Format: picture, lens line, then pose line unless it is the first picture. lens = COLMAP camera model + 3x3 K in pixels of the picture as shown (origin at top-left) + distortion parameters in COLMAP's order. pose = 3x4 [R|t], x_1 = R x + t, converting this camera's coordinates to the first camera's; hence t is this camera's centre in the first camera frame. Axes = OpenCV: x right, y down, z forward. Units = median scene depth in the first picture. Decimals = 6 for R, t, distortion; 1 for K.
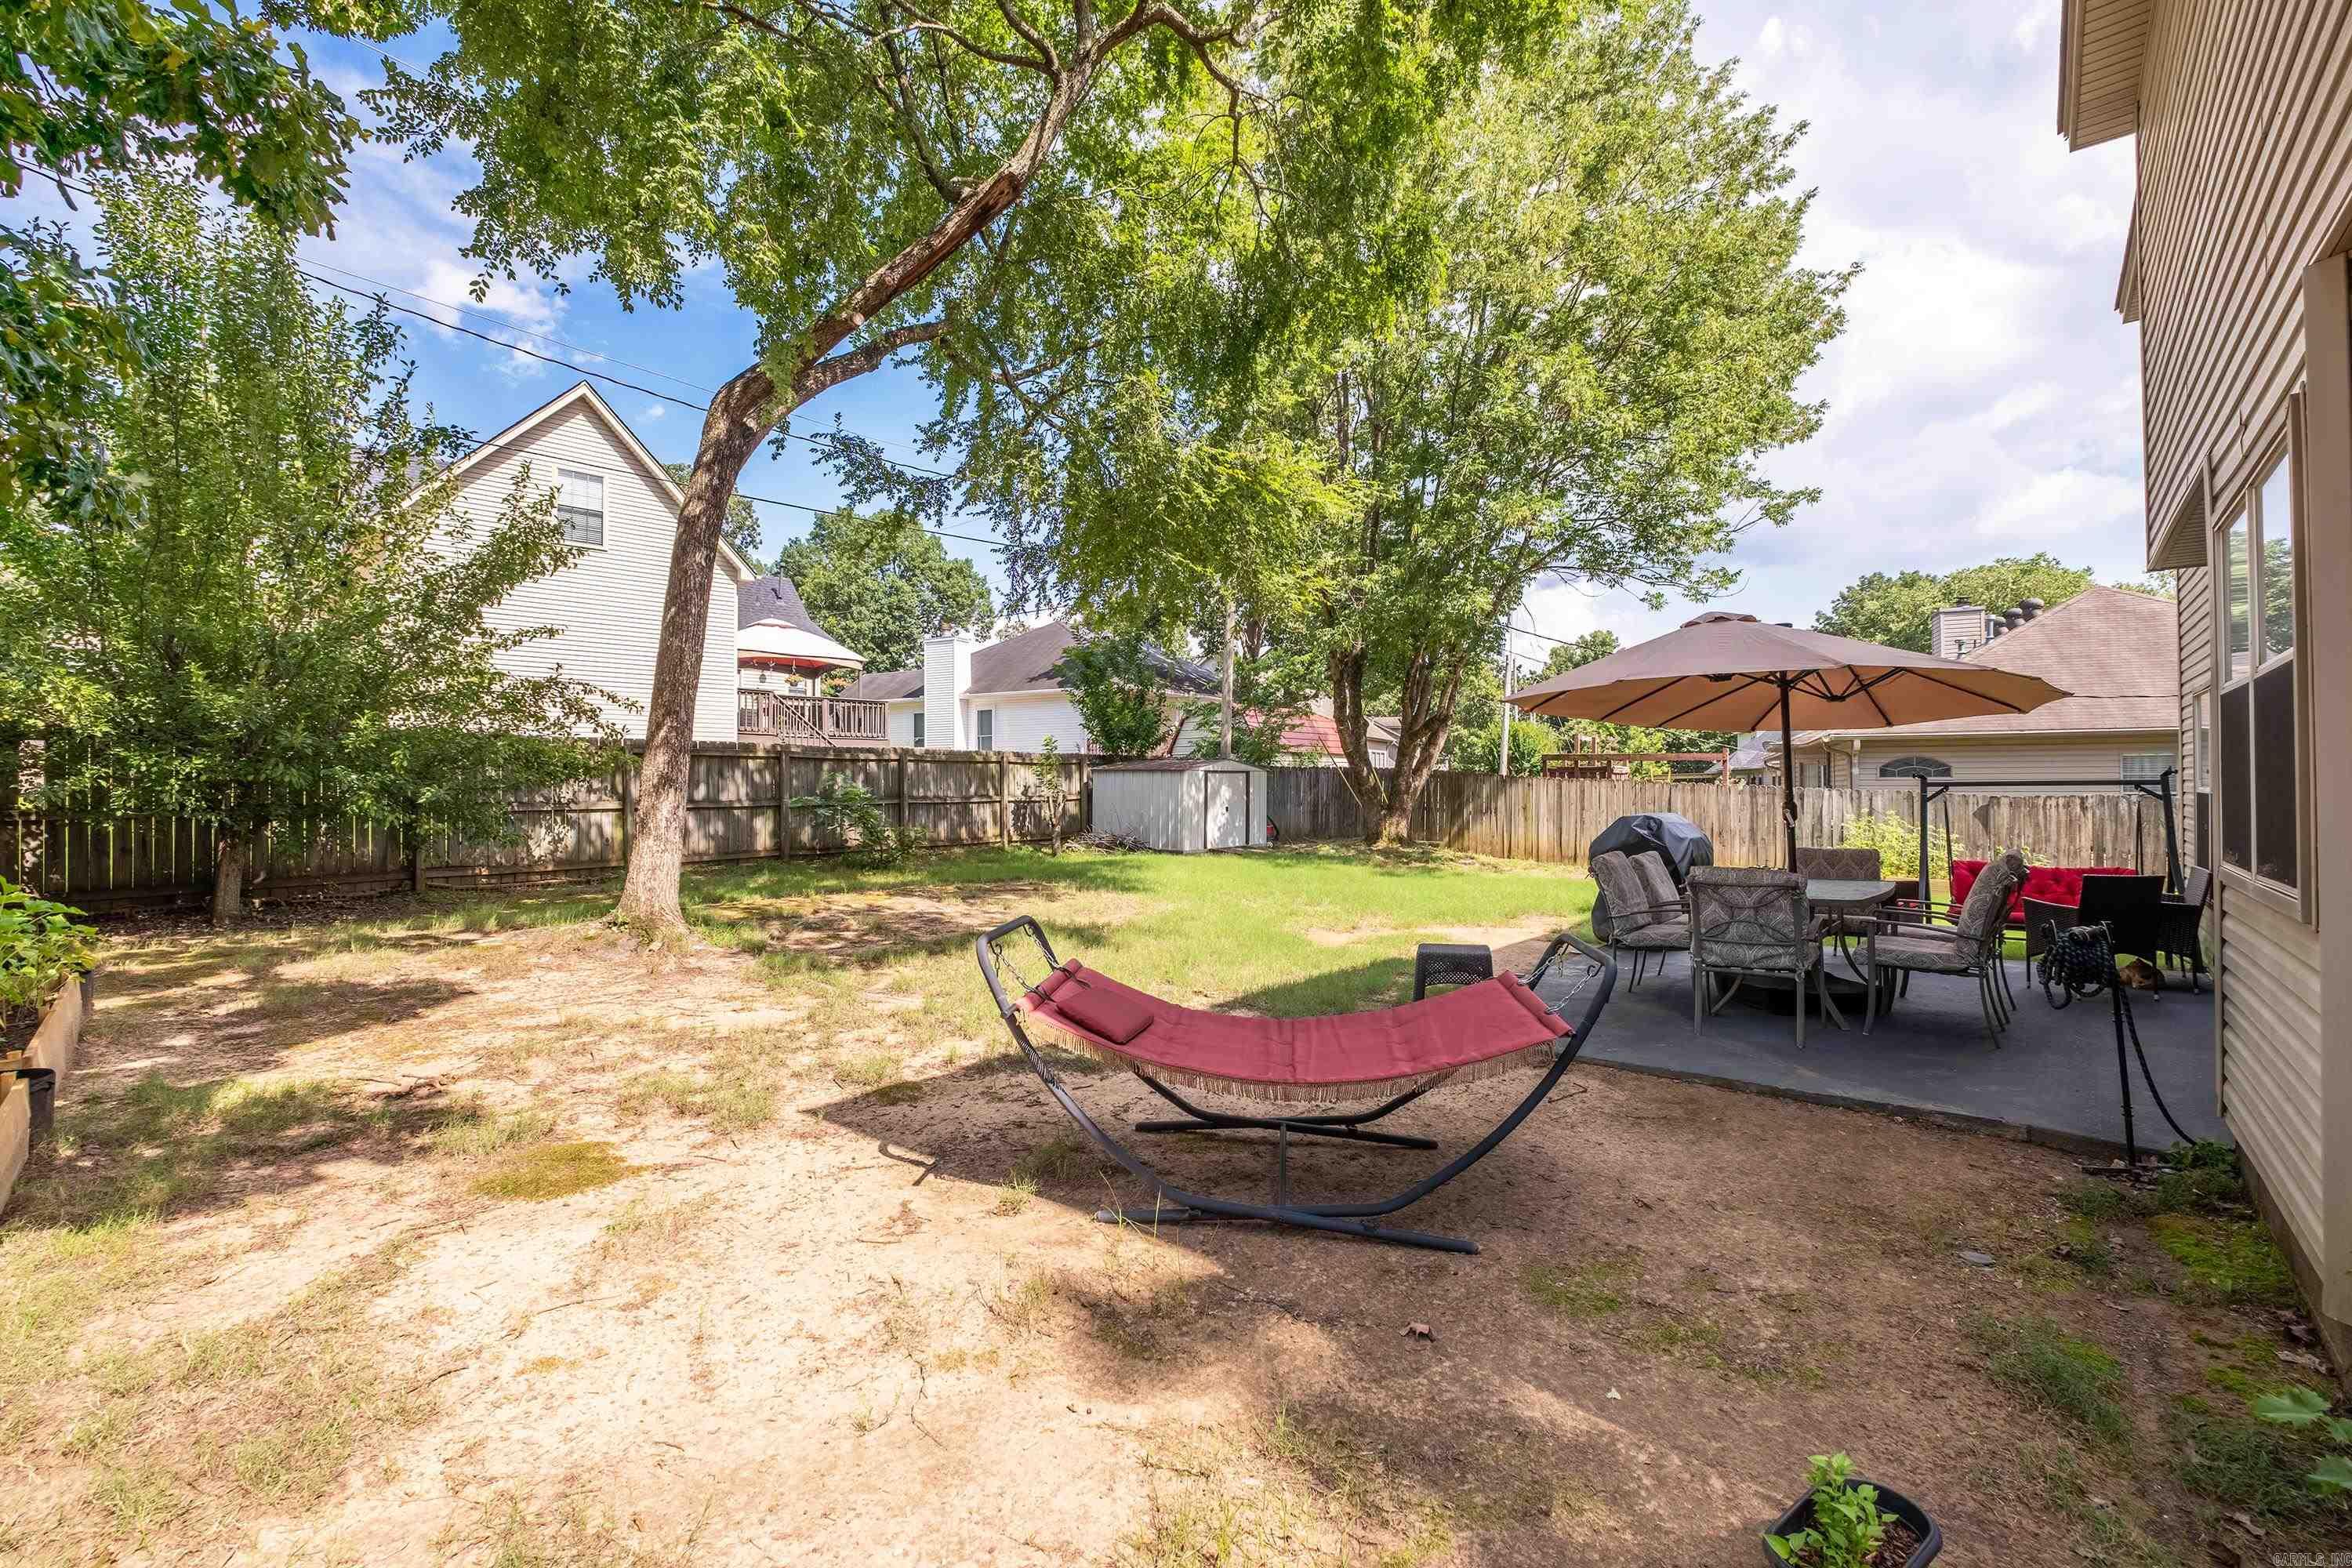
lens RADIAL K [[1026.0, 0, 1174.2], [0, 1026.0, 782.3], [0, 0, 1]] dist [0.002224, 0.000183]
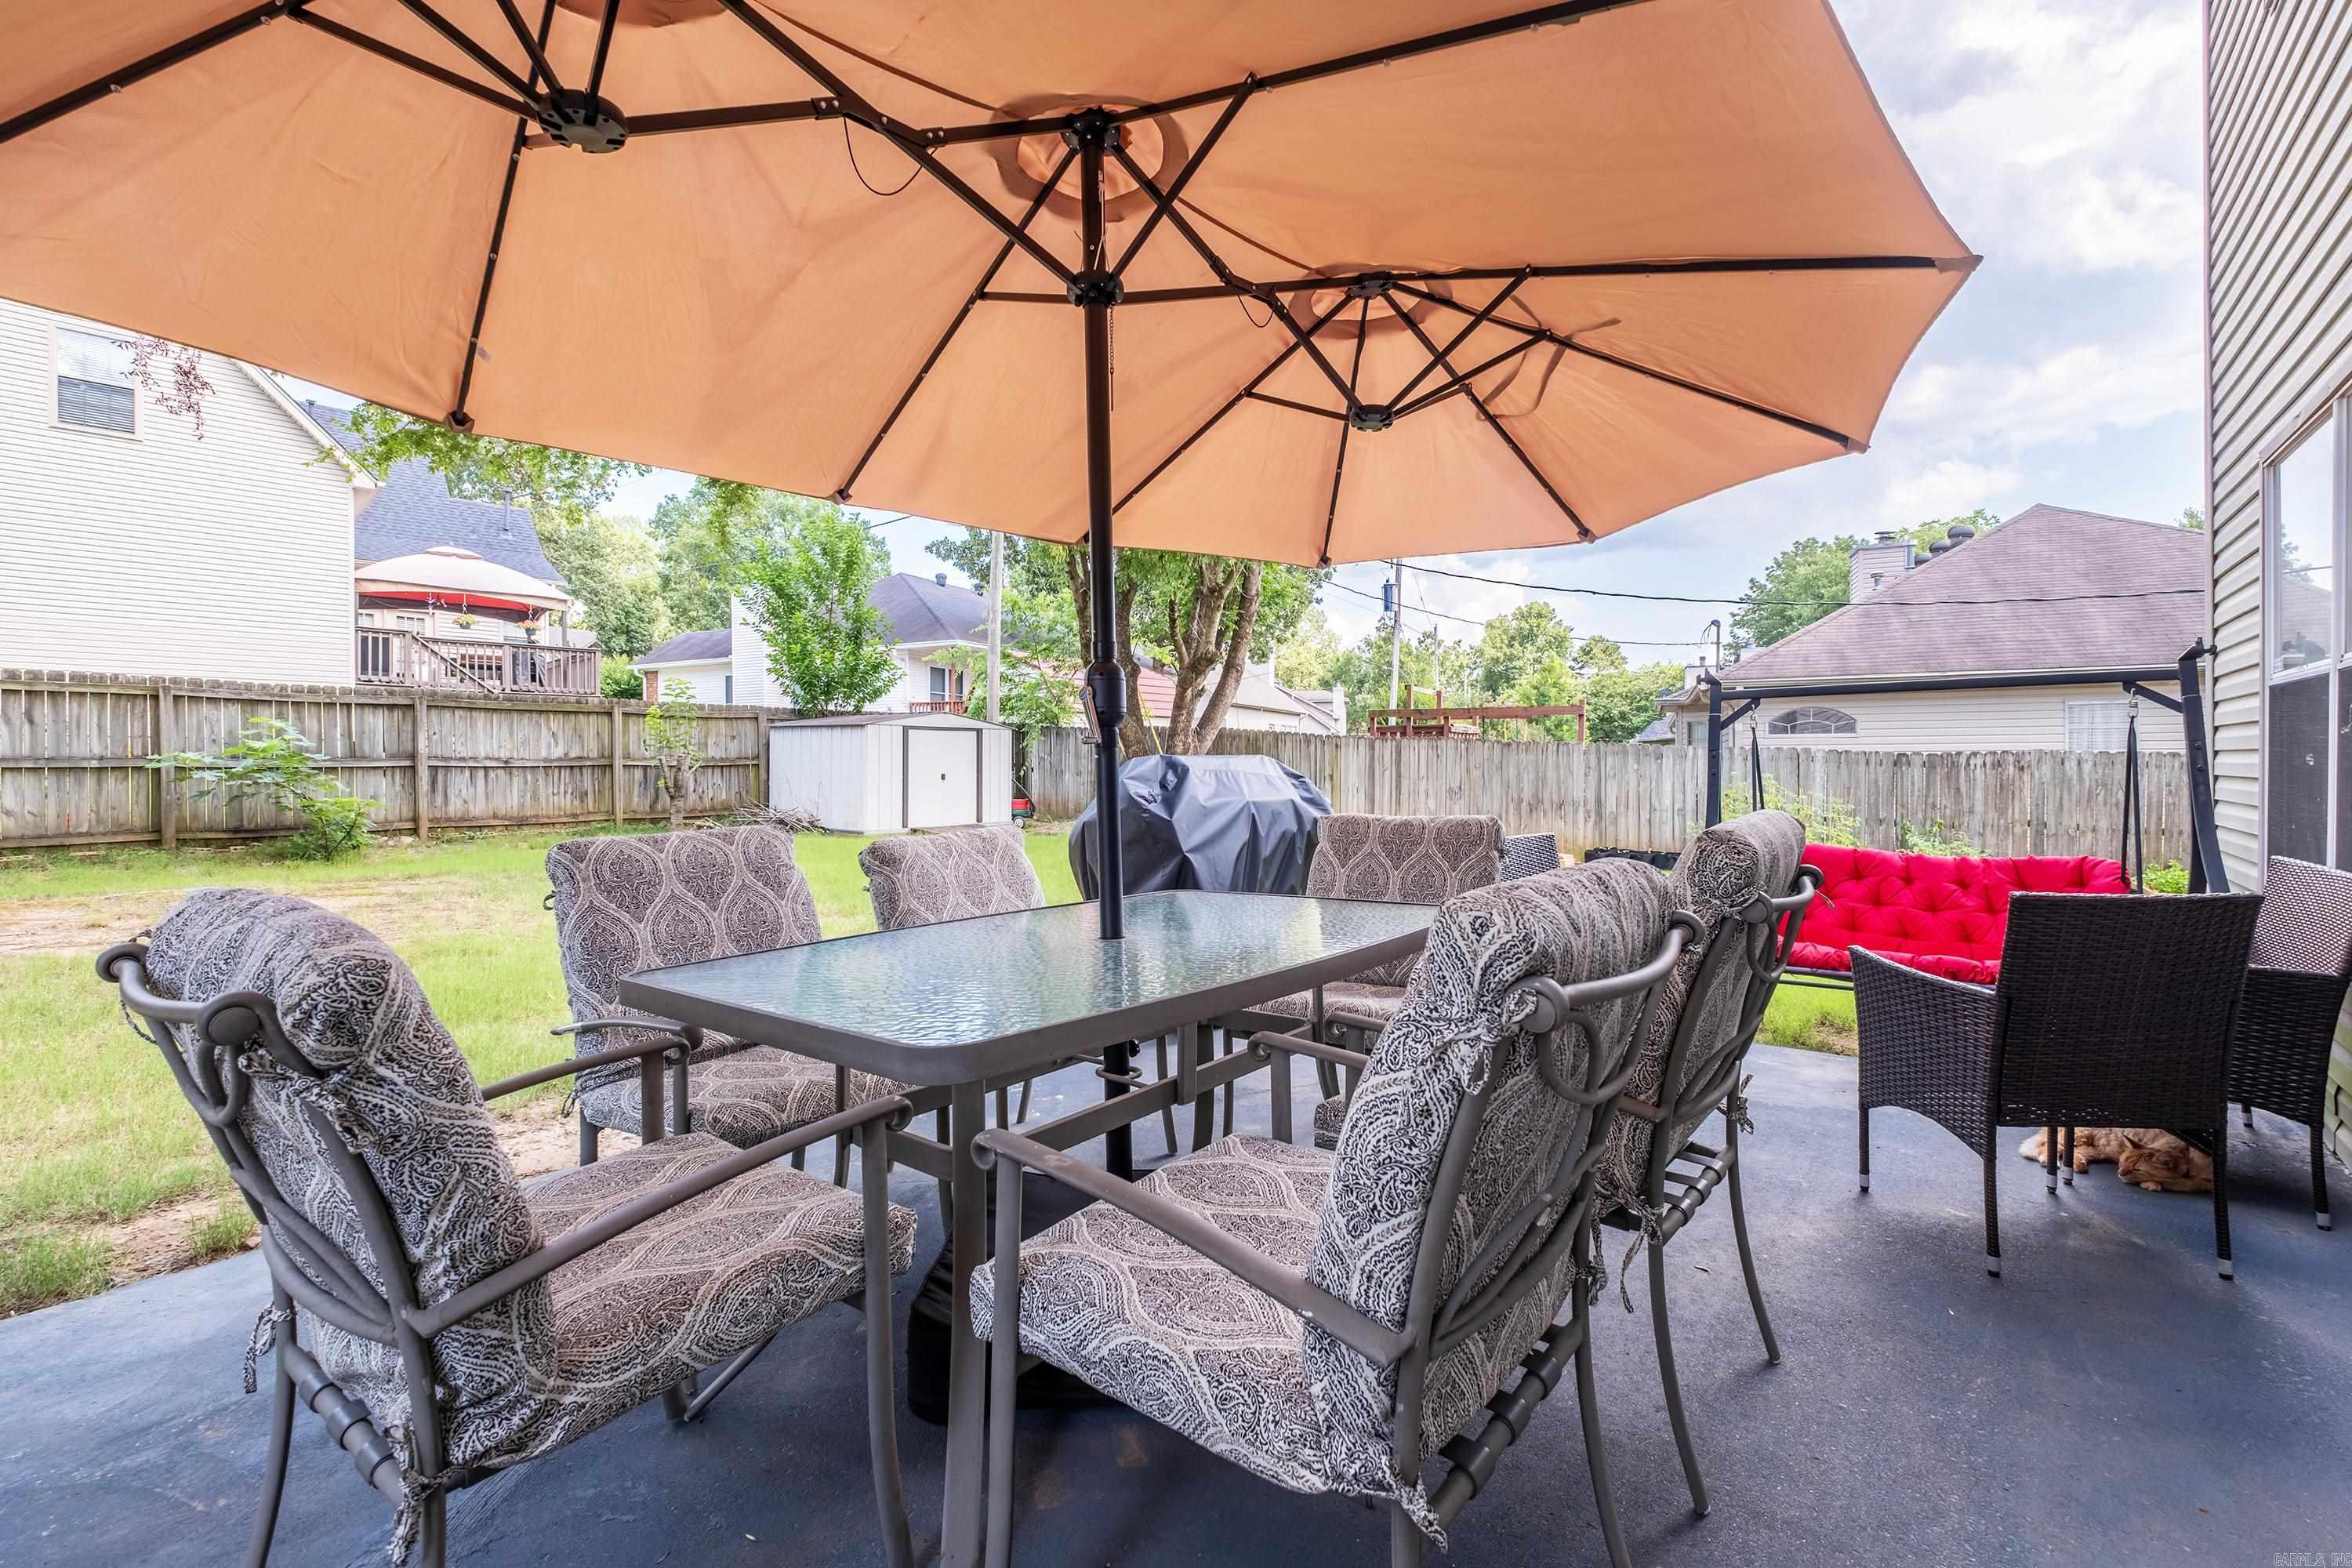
lens RADIAL K [[1026.0, 0, 1177.0], [0, 1026.0, 774.2], [0, 0, 1]] dist [0.002224, 0.000183]
pose [[0.999275, -0.002863, 0.037962, 0.182362], [0.002429, 0.999931, 0.011457, 0.014254], [-0.037992, -0.011357, 0.999213, 0.206067]]
